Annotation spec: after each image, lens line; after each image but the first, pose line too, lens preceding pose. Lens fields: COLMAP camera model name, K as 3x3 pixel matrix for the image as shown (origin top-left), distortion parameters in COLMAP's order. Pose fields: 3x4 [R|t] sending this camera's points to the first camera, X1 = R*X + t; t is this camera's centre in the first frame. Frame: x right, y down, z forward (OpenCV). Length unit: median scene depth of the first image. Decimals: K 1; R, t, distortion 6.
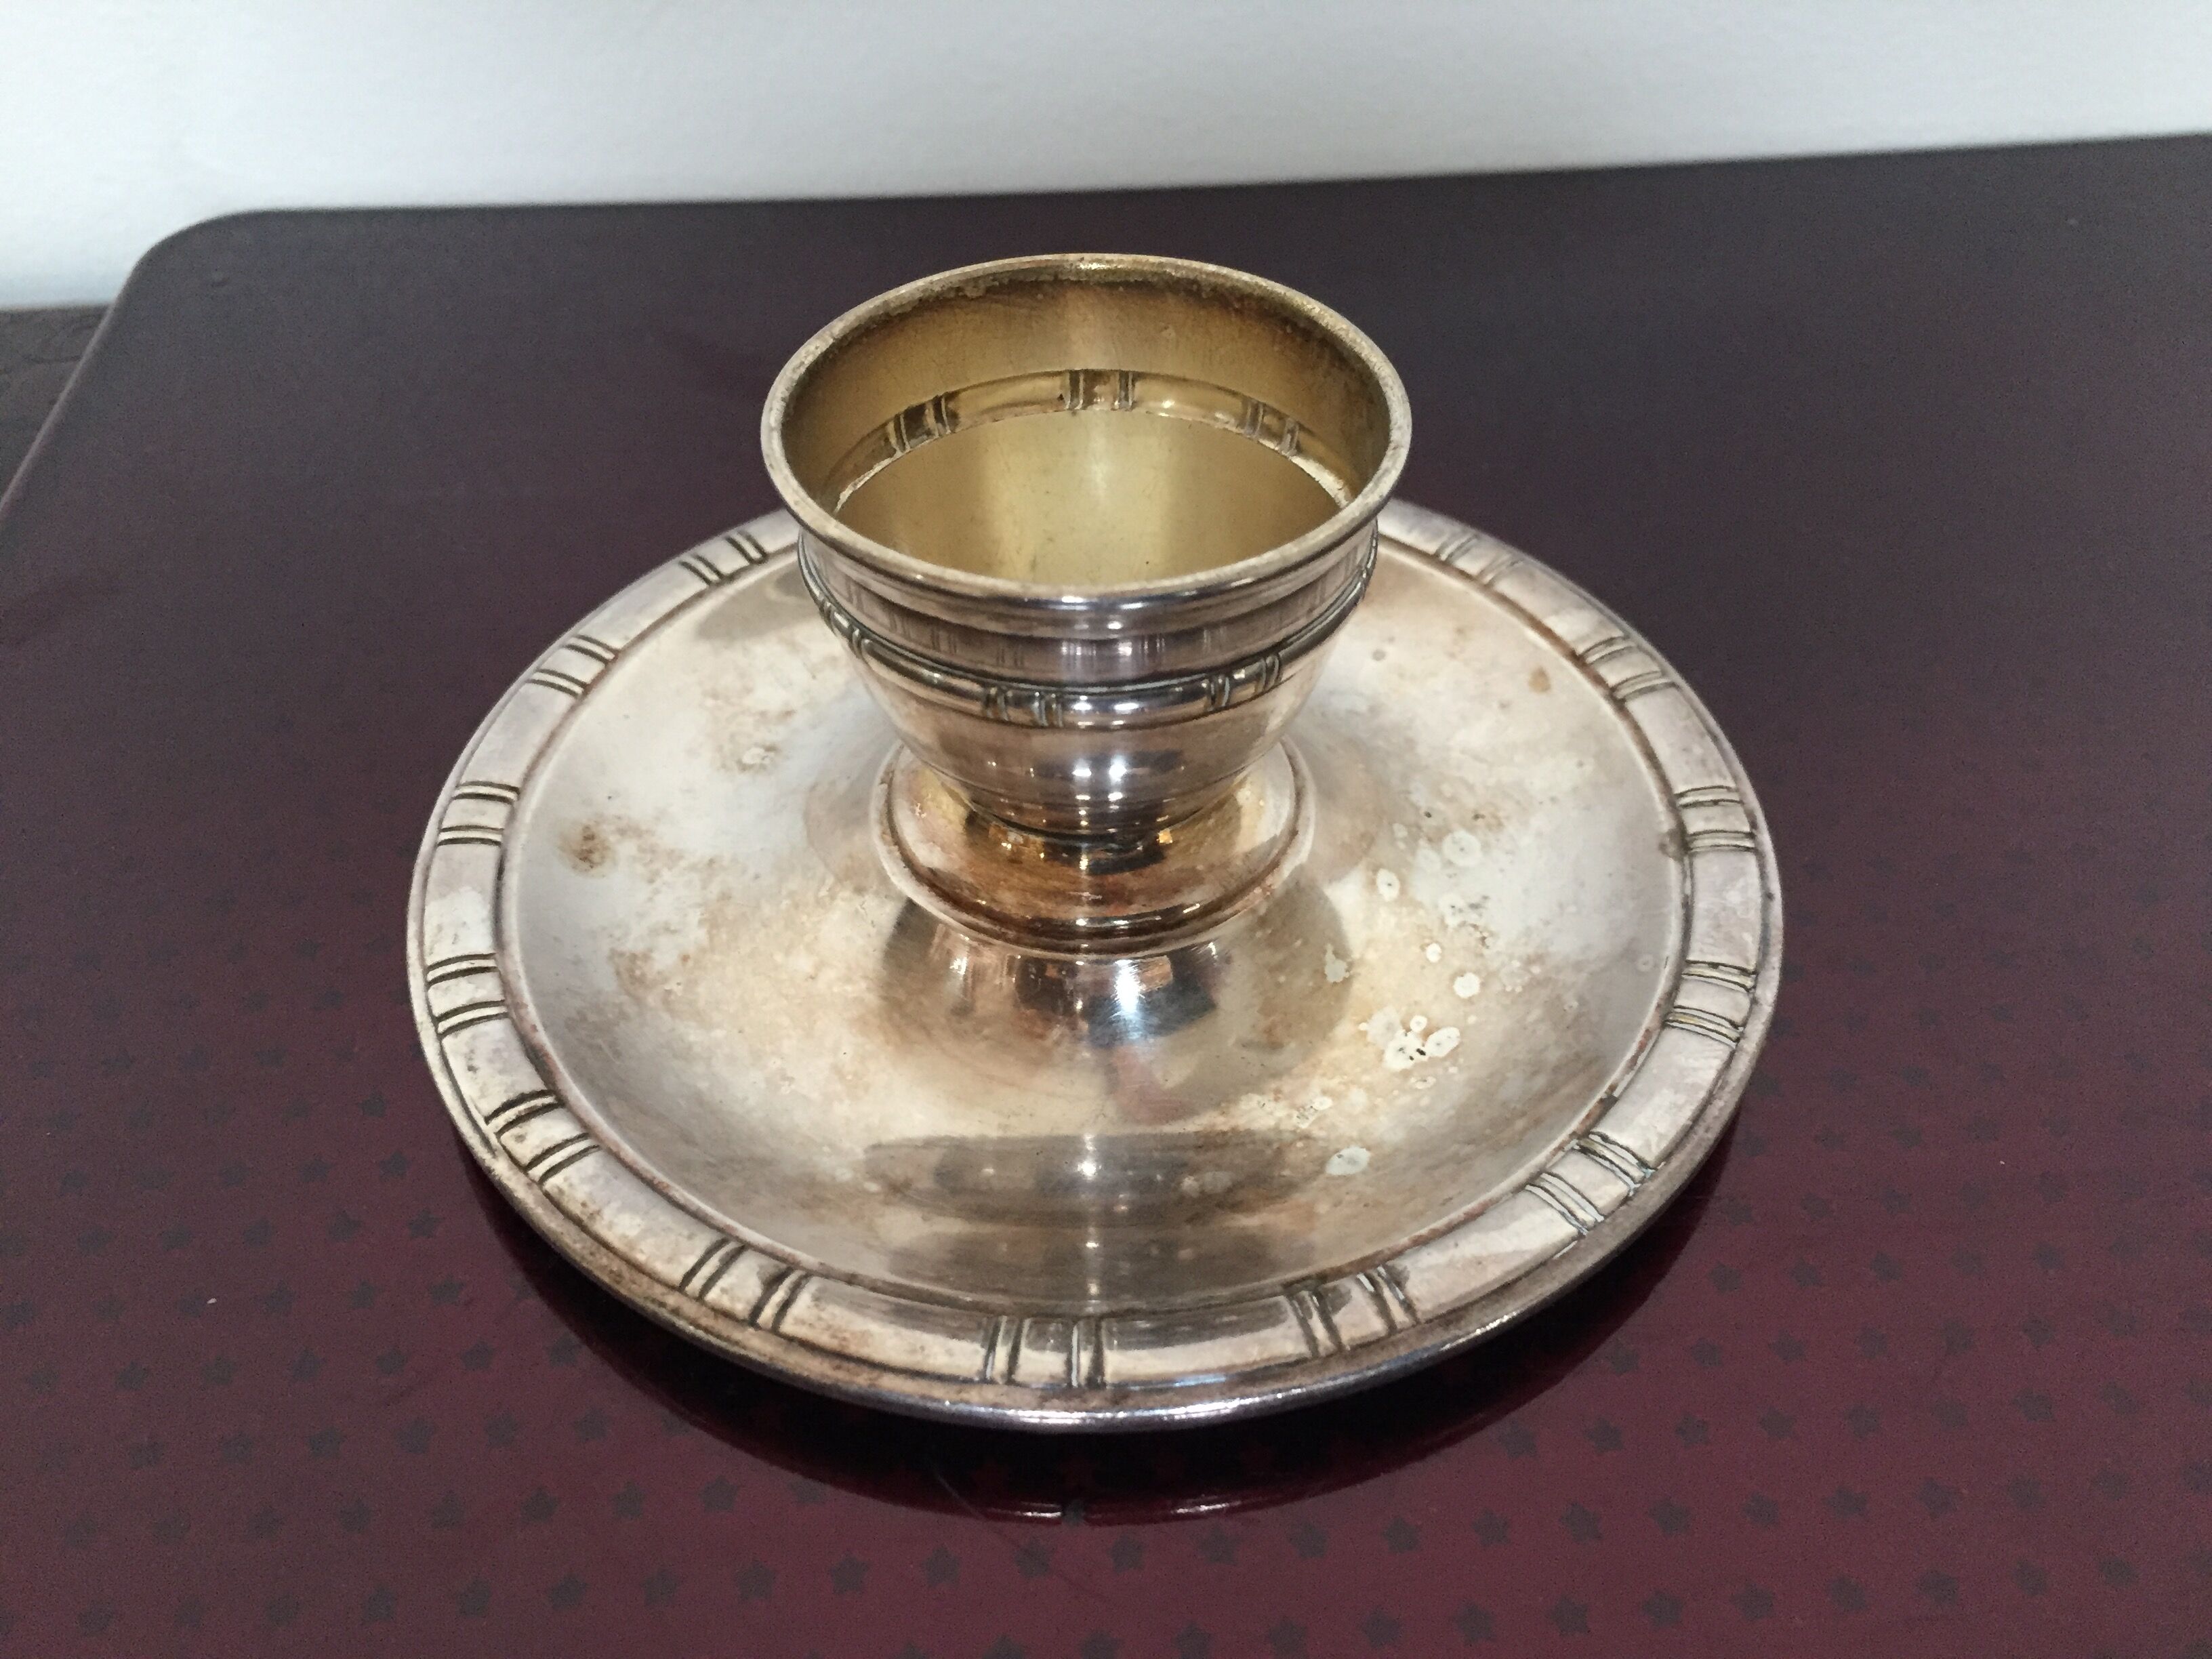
lens RADIAL K [[1918.2, 0, 1106.0], [0, 1918.2, 829.5], [0, 0, 1]] dist [0.033662, -0.005967]
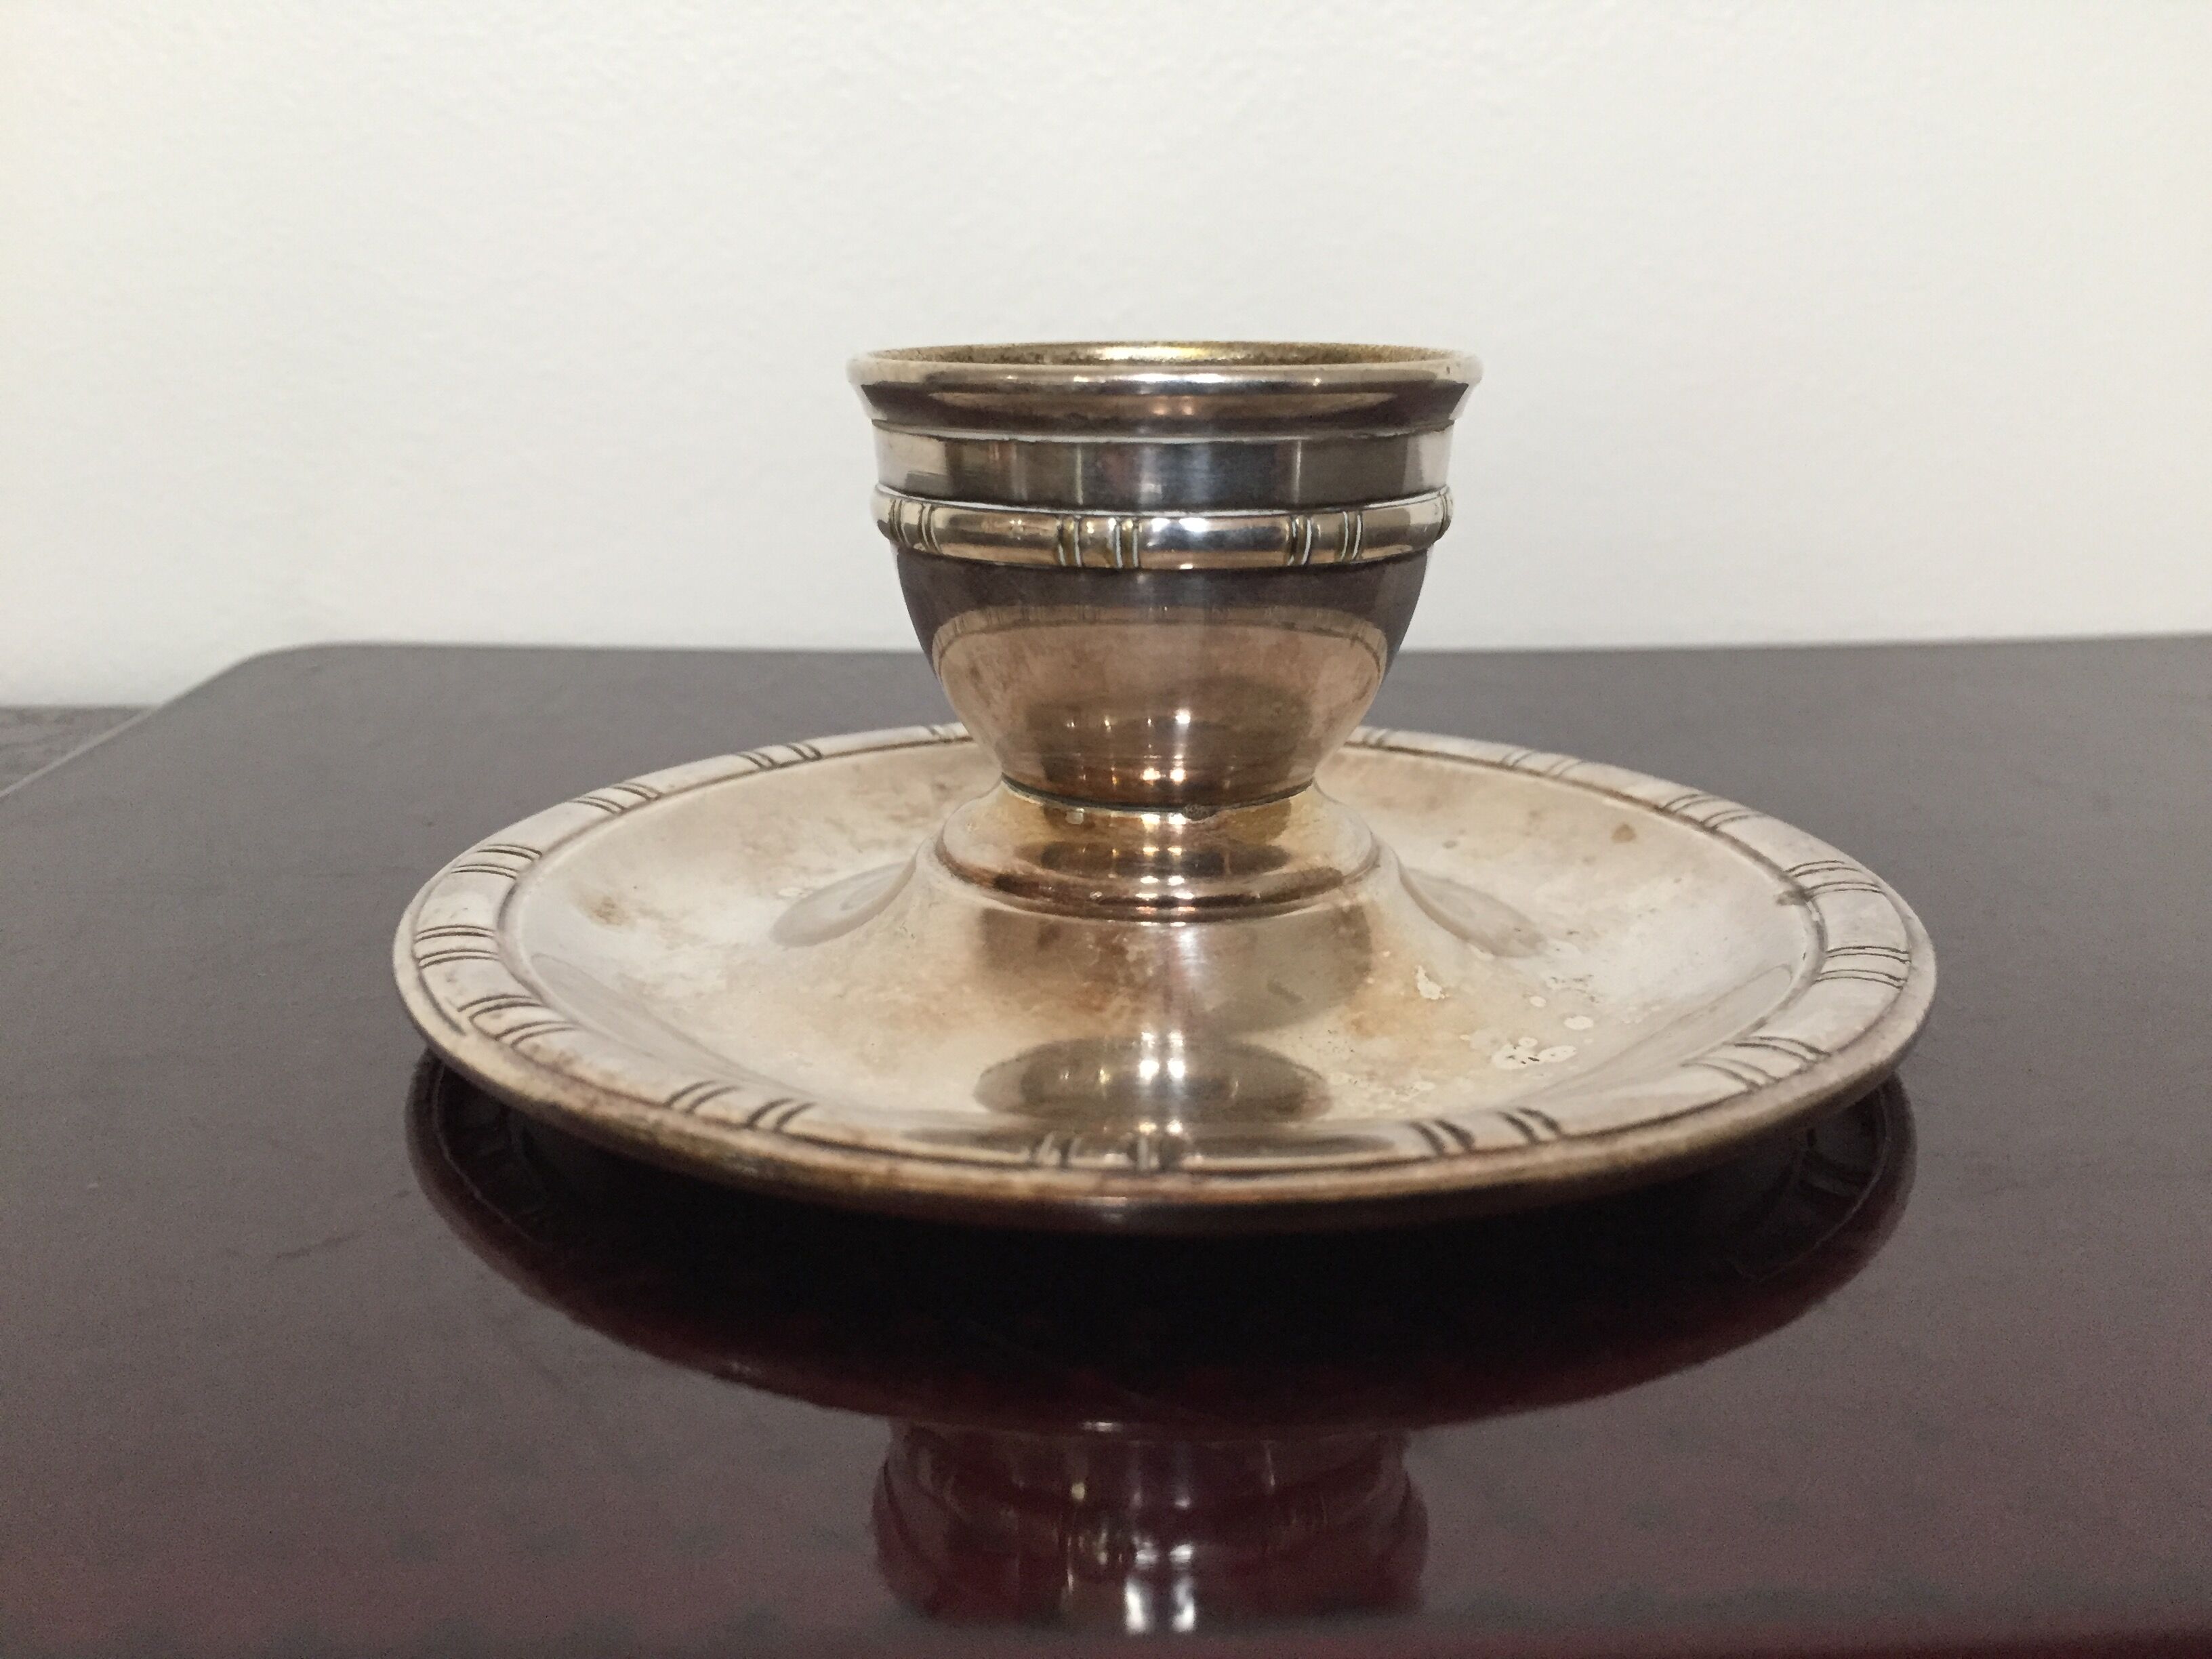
lens RADIAL K [[1918.2, 0, 1106.0], [0, 1918.2, 829.5], [0, 0, 1]] dist [0.033662, -0.005967]
pose [[0.999715, 0.017518, -0.016230, -0.016613], [-0.022912, 0.895266, -0.444943, 0.398880], [0.006735, 0.445187, 0.895412, 0.167513]]
